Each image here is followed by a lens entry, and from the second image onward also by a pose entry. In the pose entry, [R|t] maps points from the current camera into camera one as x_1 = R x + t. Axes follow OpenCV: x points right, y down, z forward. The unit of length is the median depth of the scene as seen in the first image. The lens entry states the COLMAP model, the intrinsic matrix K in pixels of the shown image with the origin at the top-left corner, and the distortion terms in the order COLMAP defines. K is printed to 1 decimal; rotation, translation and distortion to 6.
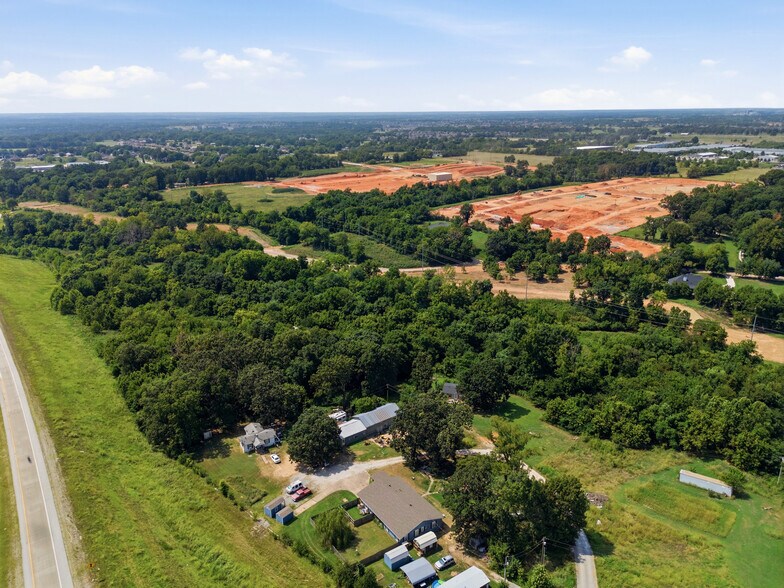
lens RADIAL K [[577.8, 0, 393.6], [0, 577.8, 291.2], [0, 0, 1]] dist [0.065070, -0.056442]
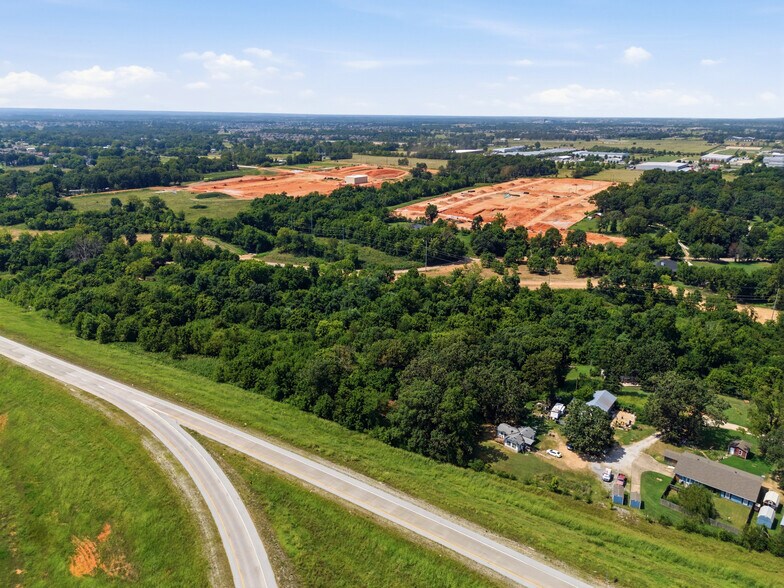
lens RADIAL K [[577.8, 0, 394.3], [0, 577.8, 298.0], [0, 0, 1]] dist [0.065070, -0.056442]
pose [[0.956568, -0.070685, 0.282811, -0.218481], [0.069046, 0.997489, 0.015770, -0.005708], [-0.283215, 0.004442, 0.959046, 0.029567]]
